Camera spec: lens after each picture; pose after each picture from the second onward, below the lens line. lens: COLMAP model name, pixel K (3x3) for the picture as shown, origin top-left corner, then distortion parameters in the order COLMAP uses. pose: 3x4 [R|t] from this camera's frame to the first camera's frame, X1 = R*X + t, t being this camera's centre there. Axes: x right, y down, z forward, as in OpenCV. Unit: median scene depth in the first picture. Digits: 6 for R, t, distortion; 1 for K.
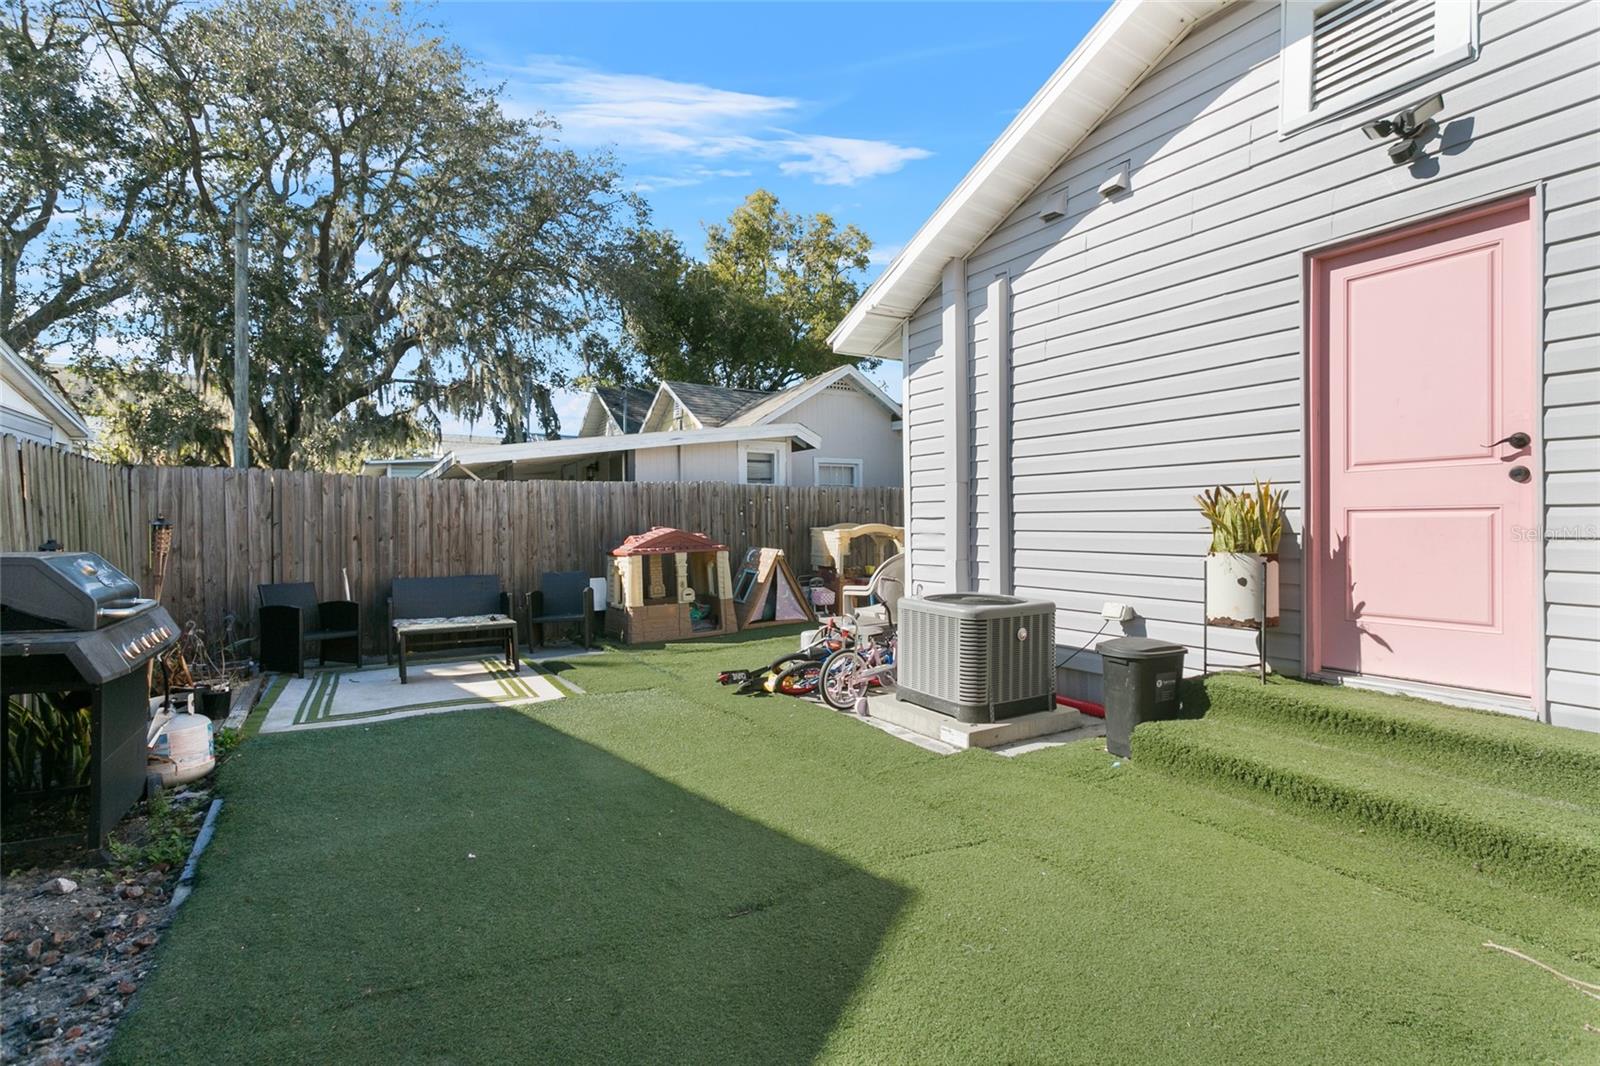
lens RADIAL K [[763.0, 0, 800.7], [0, 763.0, 516.7], [0, 0, 1]] dist [-0.002441, 0.006334]
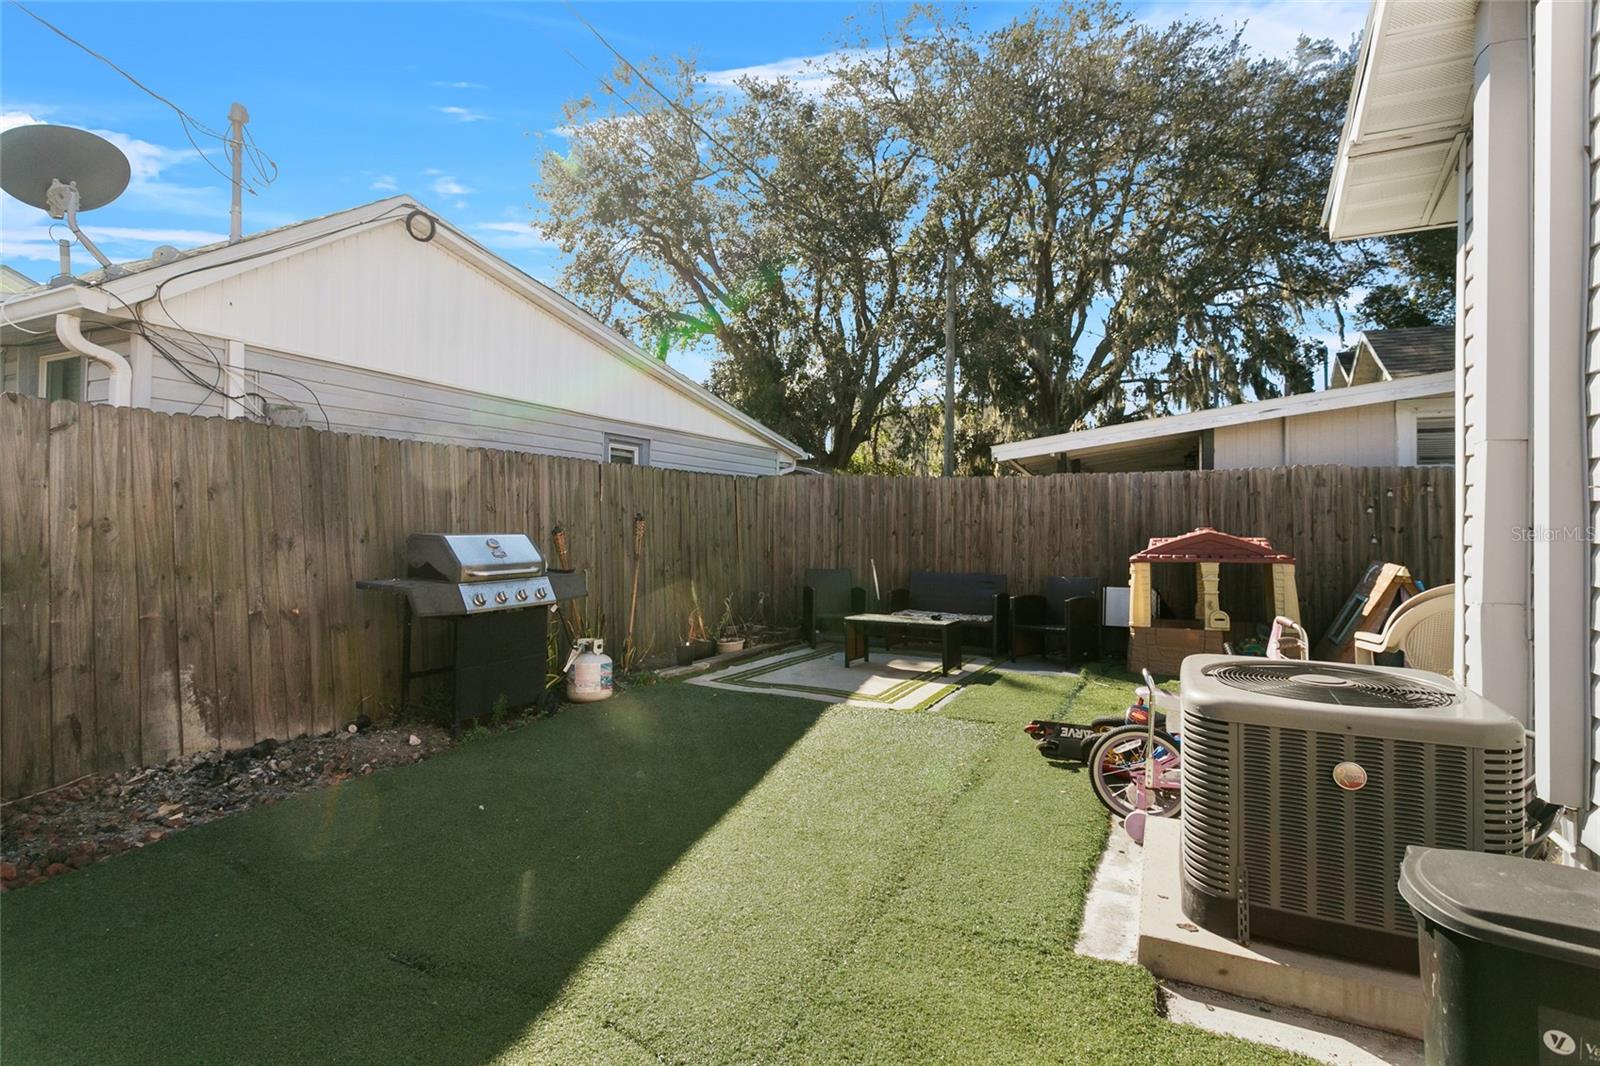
lens RADIAL K [[763.0, 0, 800.7], [0, 763.0, 516.7], [0, 0, 1]] dist [-0.002441, 0.006334]
pose [[0.543041, 0.004453, -0.839694, 0.260101], [-0.004727, 0.999986, 0.002245, 0.002482], [0.839693, 0.002750, 0.543055, 0.262753]]
